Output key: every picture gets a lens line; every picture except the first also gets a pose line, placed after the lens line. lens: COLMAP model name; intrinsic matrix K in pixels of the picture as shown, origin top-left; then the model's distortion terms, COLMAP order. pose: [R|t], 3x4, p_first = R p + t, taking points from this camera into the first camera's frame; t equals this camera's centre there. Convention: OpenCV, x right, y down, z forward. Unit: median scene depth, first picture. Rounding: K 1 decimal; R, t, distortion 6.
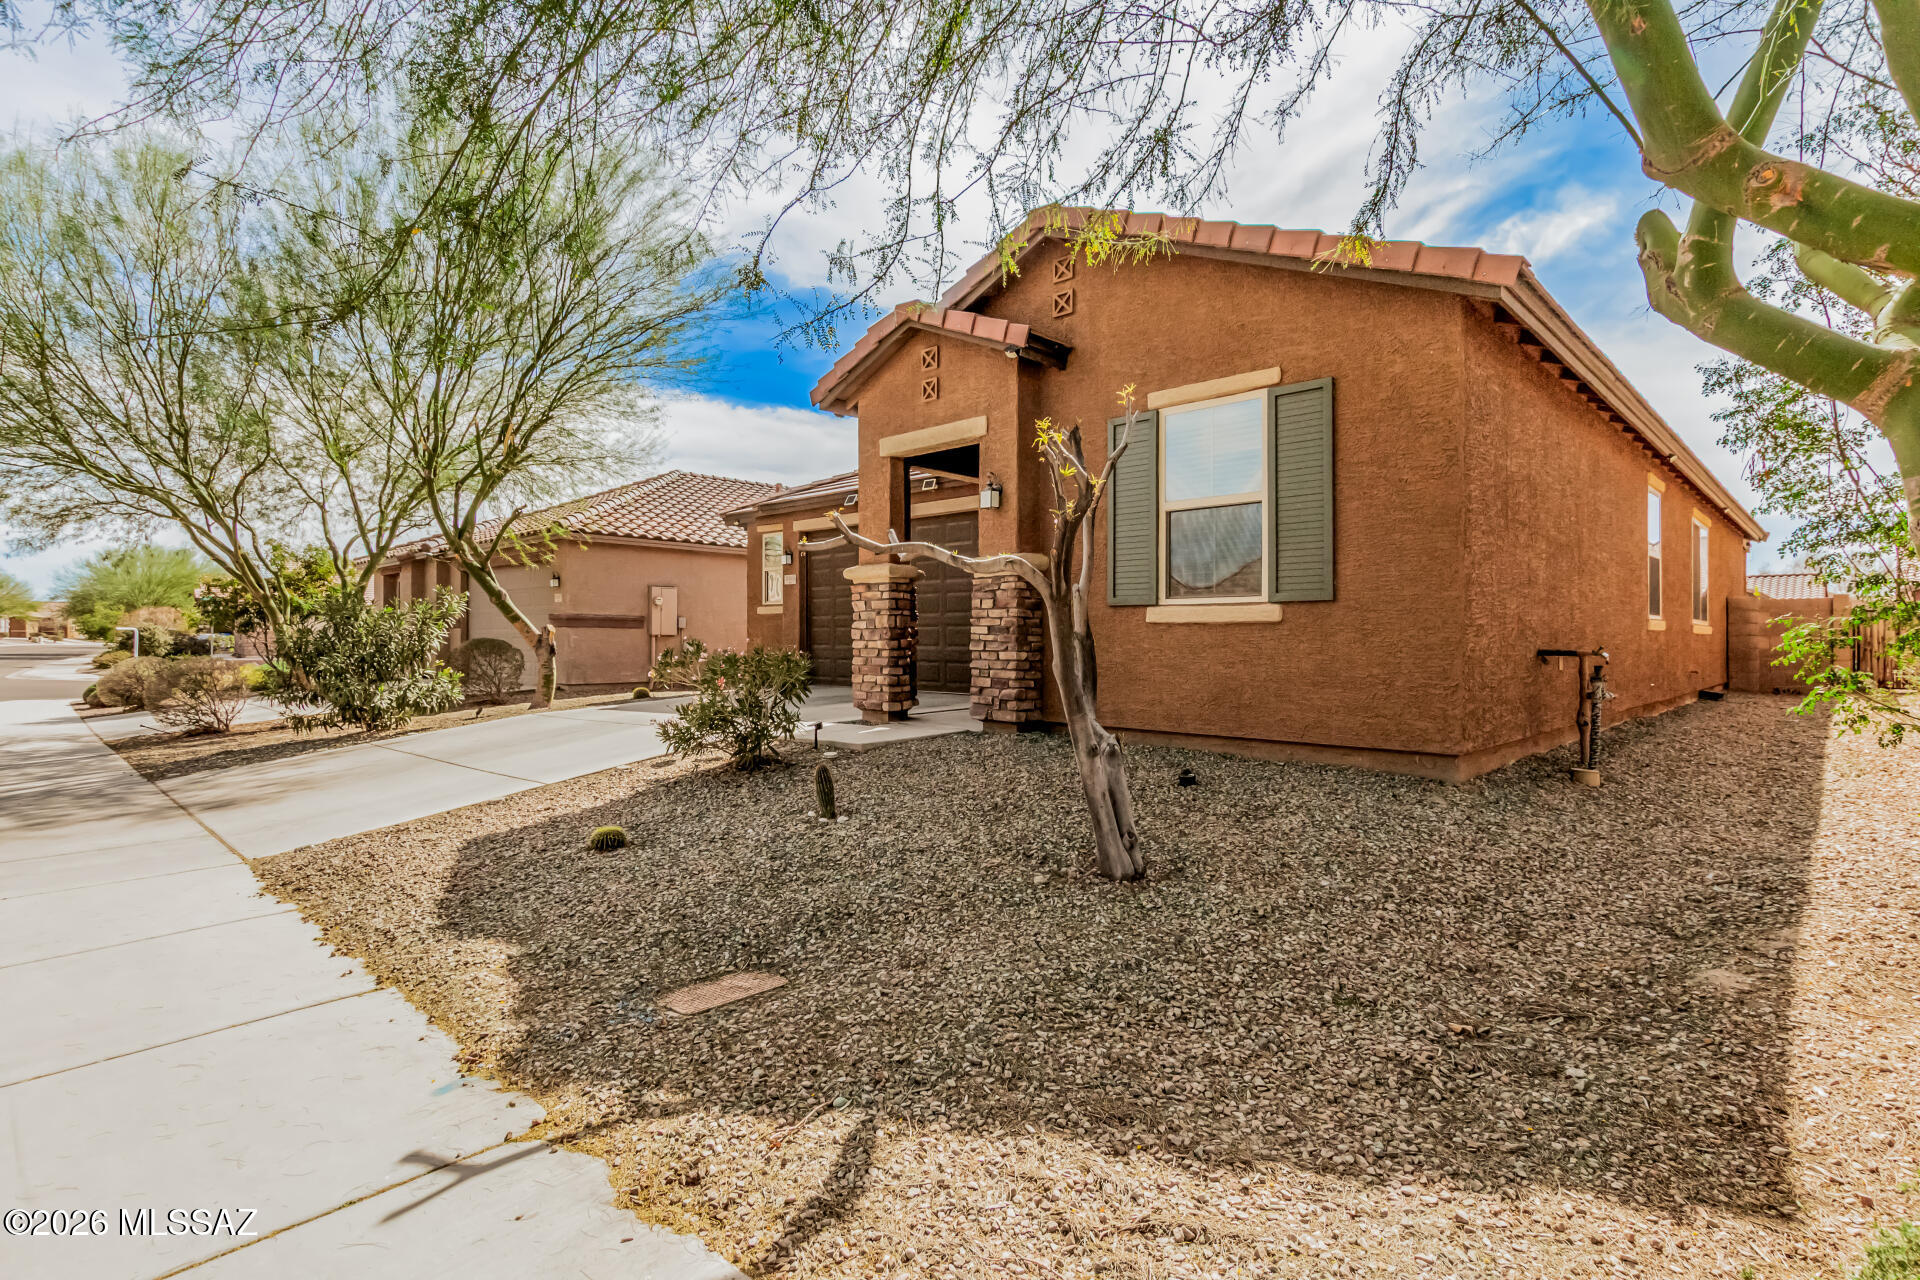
lens RADIAL K [[880.8, 0, 960.1], [0, 880.8, 642.9], [0, 0, 1]] dist [0.006760, -0.004578]
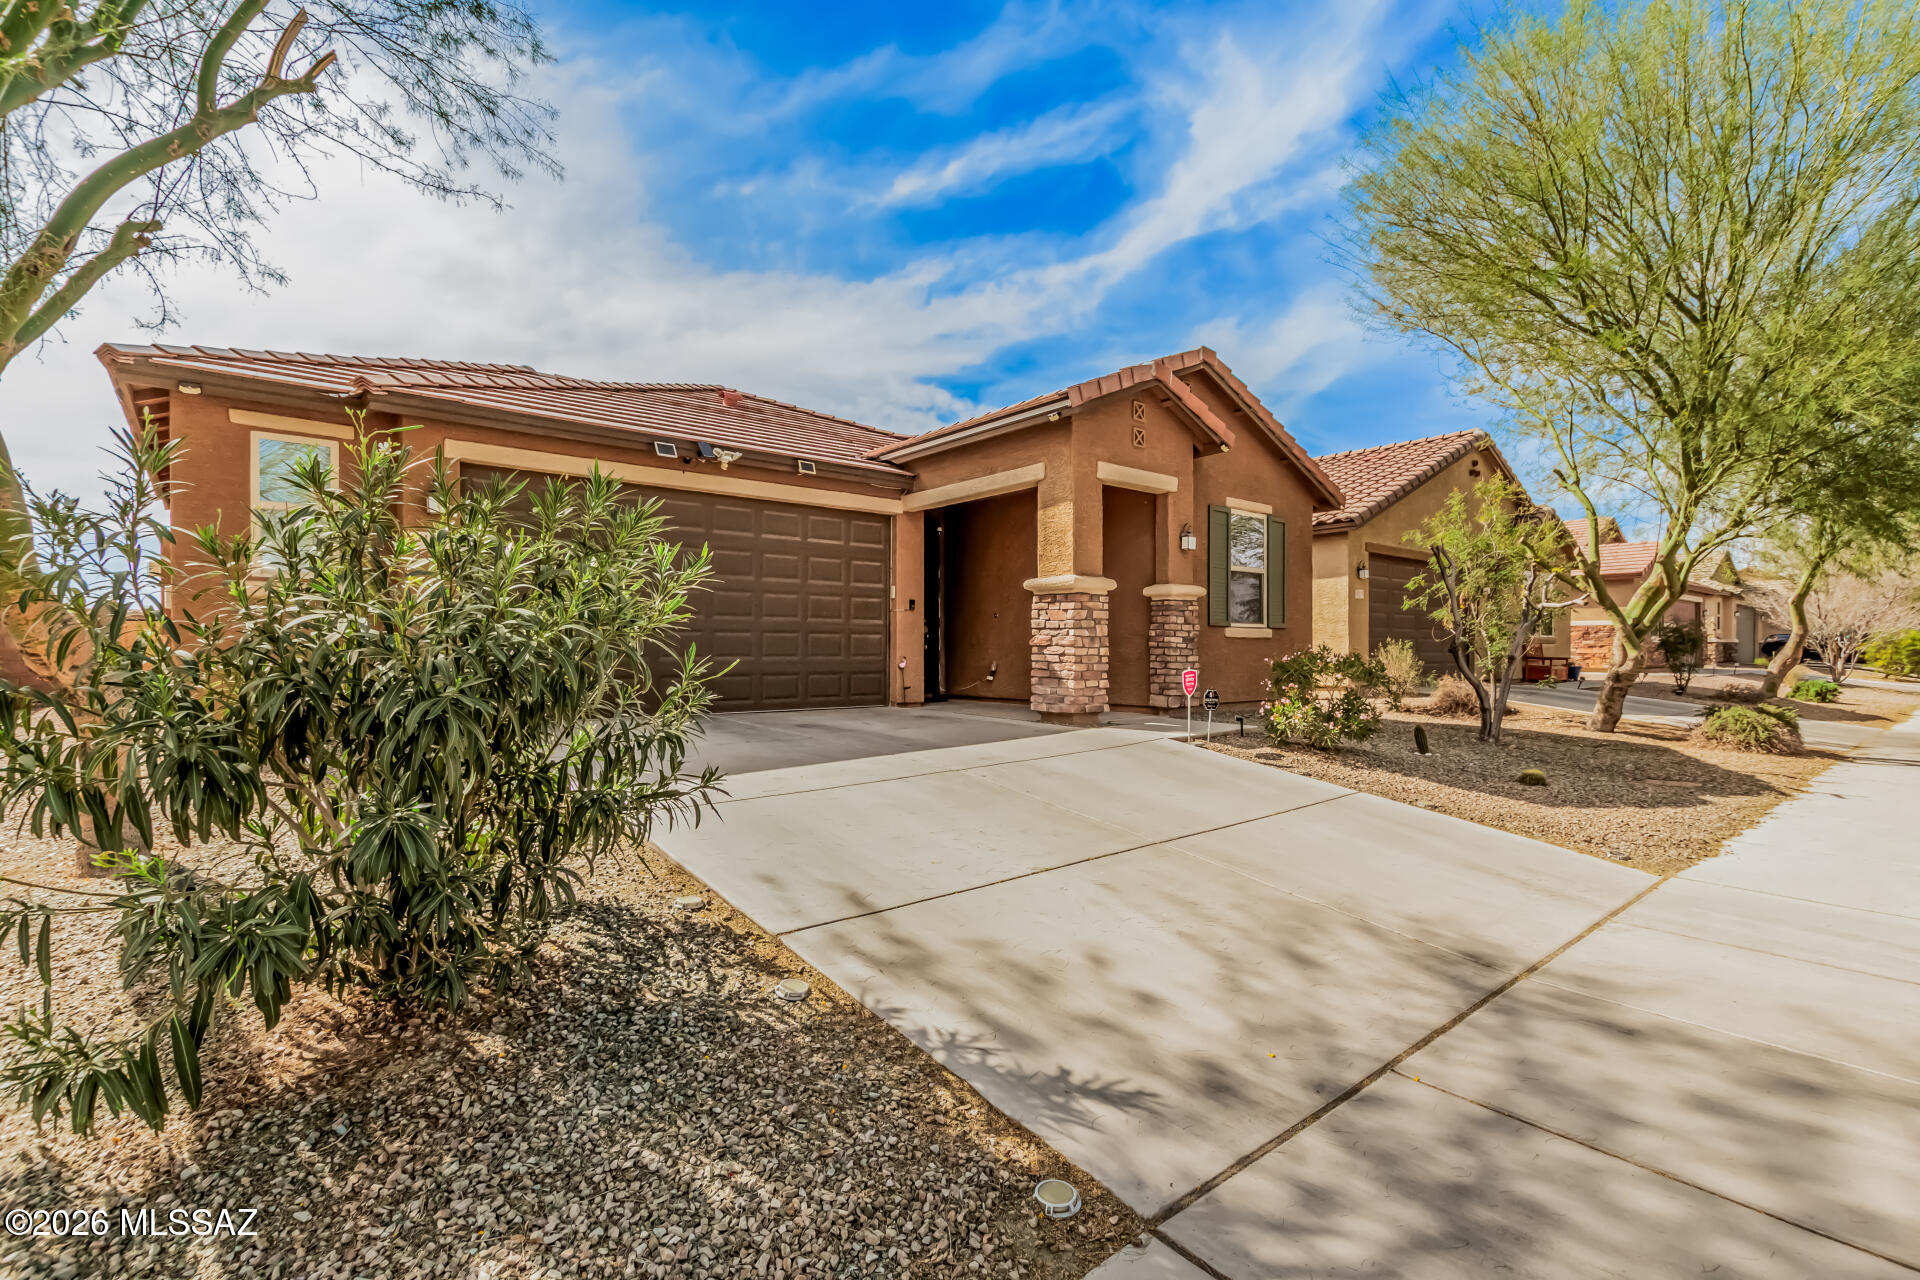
lens RADIAL K [[880.8, 0, 960.1], [0, 880.8, 642.0], [0, 0, 1]] dist [0.006760, -0.004578]
pose [[0.135323, 0.000240, 0.990802, -1.338245], [-0.004619, 0.999989, 0.000389, -0.010582], [-0.990791, -0.004629, 0.135323, 1.150844]]
